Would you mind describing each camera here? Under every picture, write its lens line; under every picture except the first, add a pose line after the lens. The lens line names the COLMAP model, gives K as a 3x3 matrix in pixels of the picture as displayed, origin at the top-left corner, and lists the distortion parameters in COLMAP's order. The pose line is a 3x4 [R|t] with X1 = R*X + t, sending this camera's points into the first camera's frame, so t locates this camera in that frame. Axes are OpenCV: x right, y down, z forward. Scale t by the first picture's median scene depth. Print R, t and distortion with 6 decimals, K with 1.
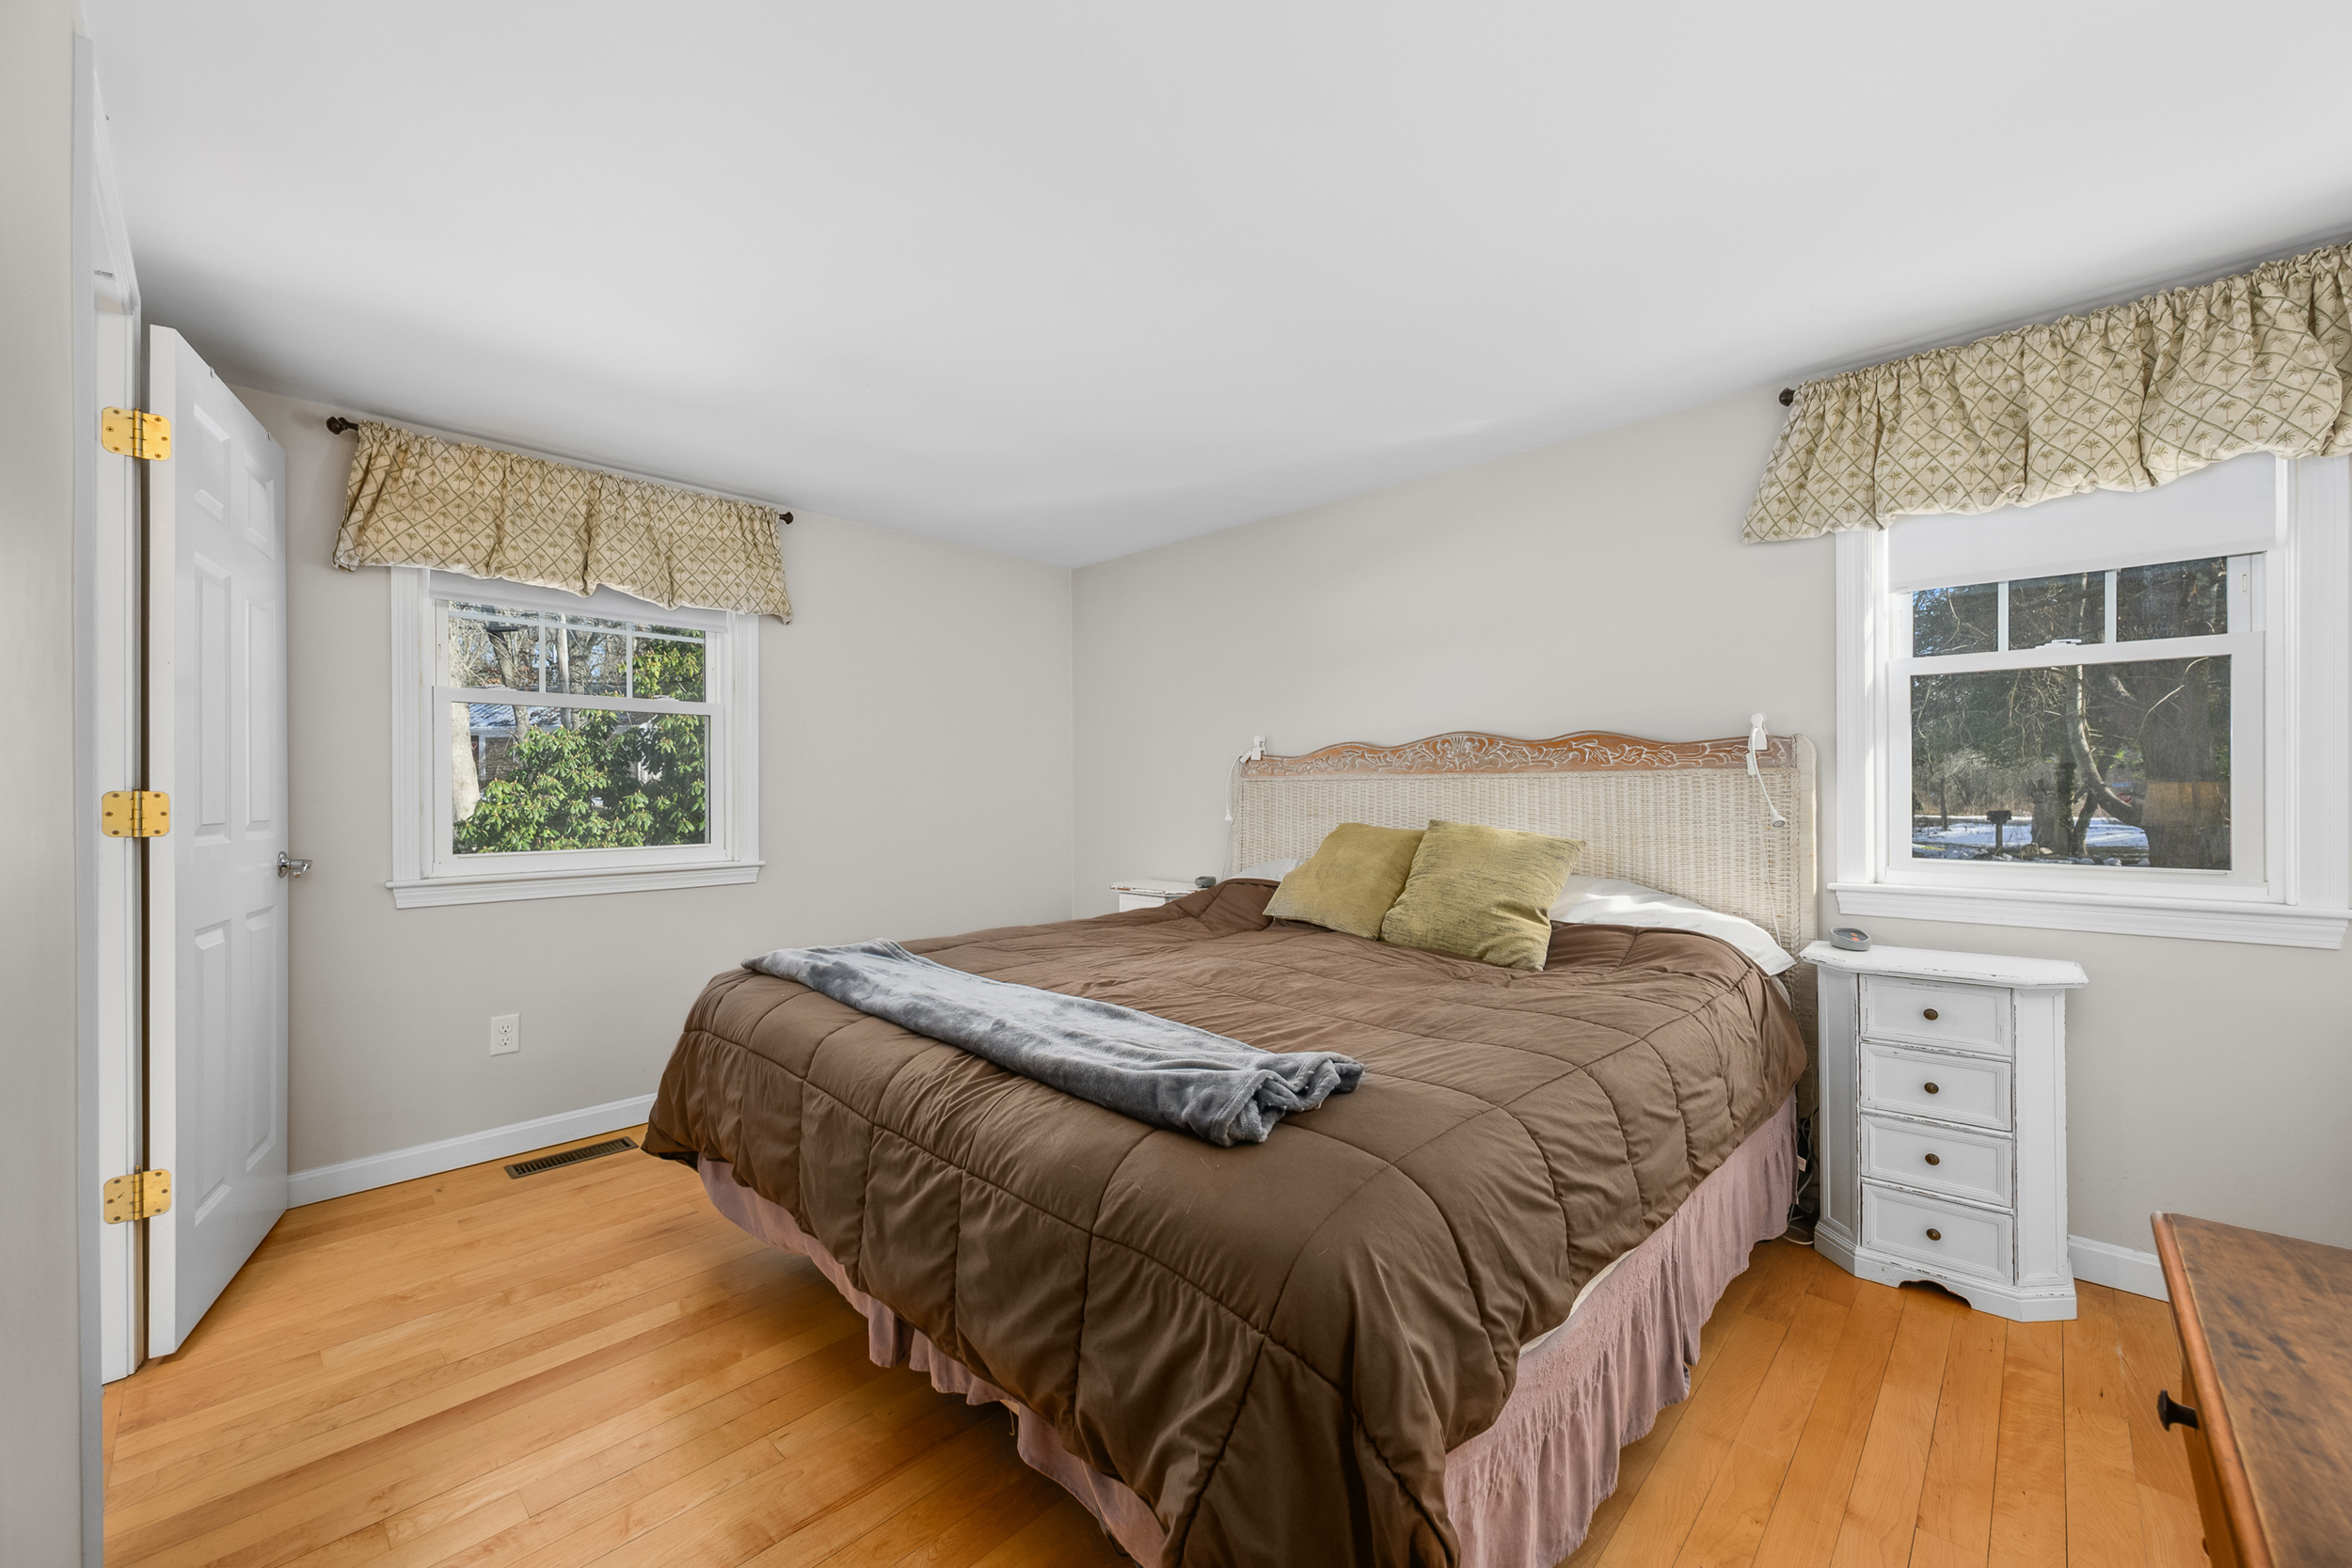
lens RADIAL K [[898.9, 0, 1176.0], [0, 898.9, 784.0], [0, 0, 1]] dist [0.000837, 0.000107]
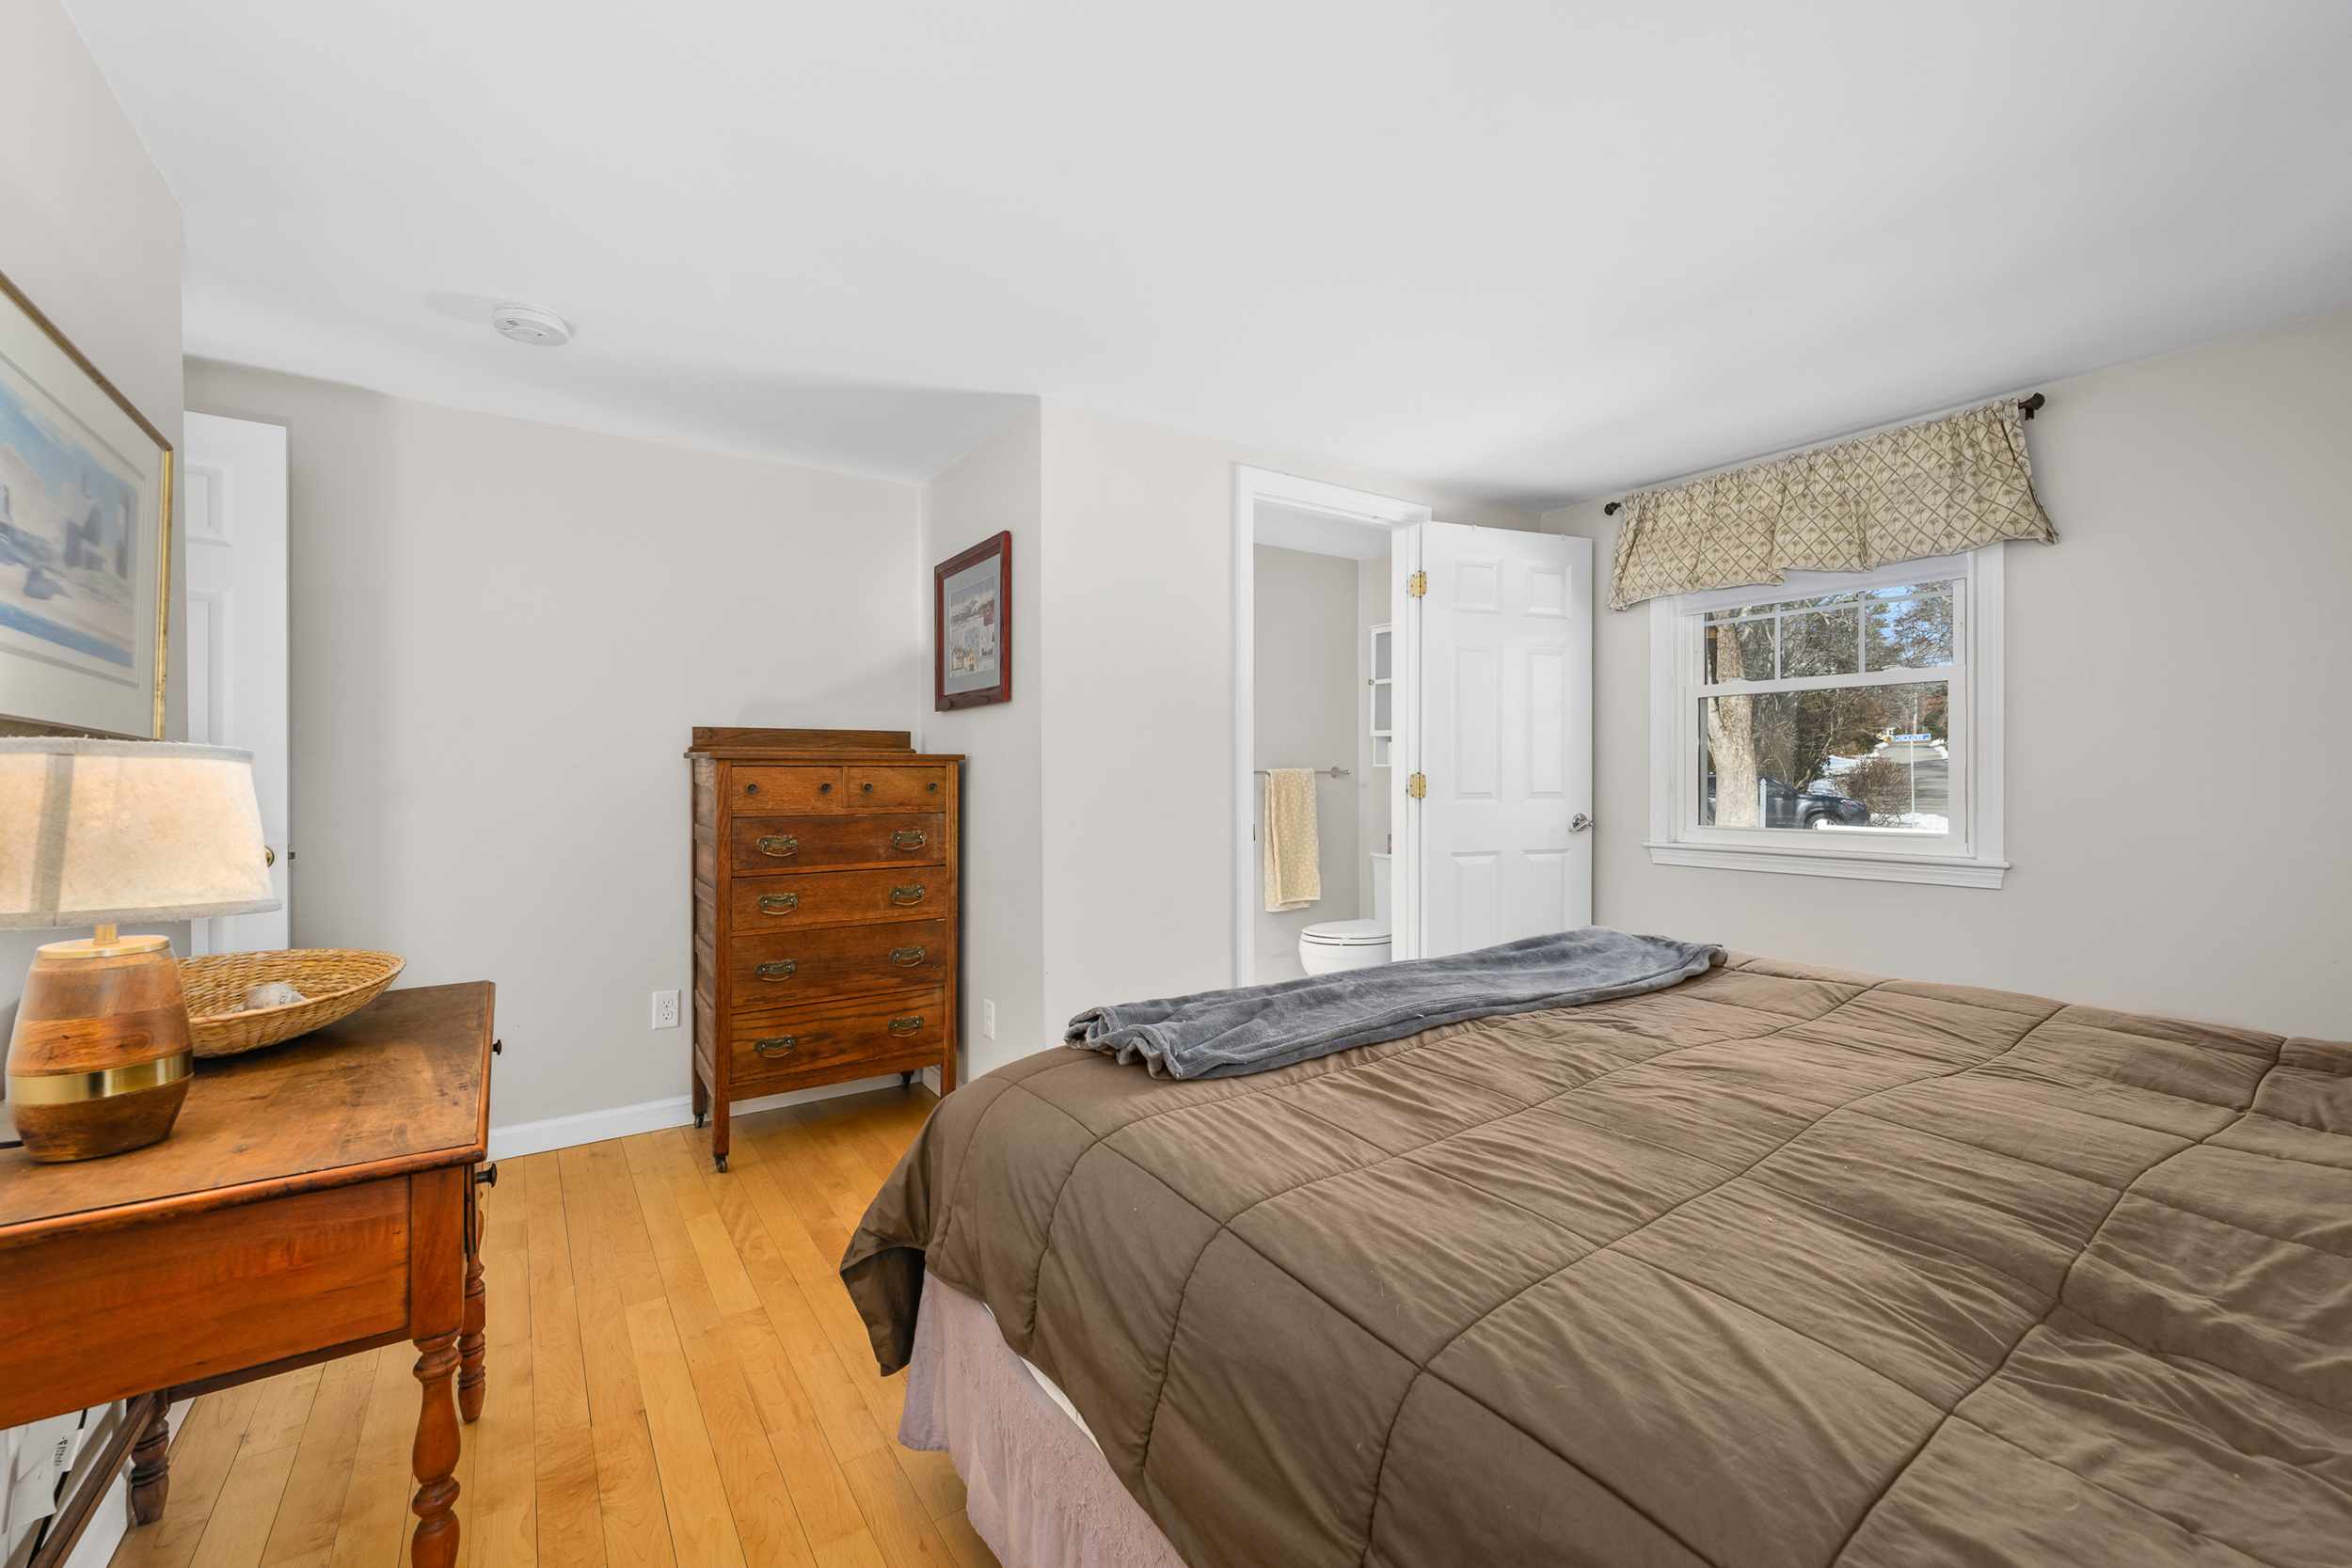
lens RADIAL K [[919.8, 0, 1176.0], [0, 919.8, 784.0], [0, 0, 1]] dist [-0.000502, -0.000038]
pose [[-0.175373, 0.015480, -0.984380, 0.563361], [0.014088, 0.999813, 0.013213, -0.002977], [0.984401, -0.011551, -0.175559, 0.559412]]
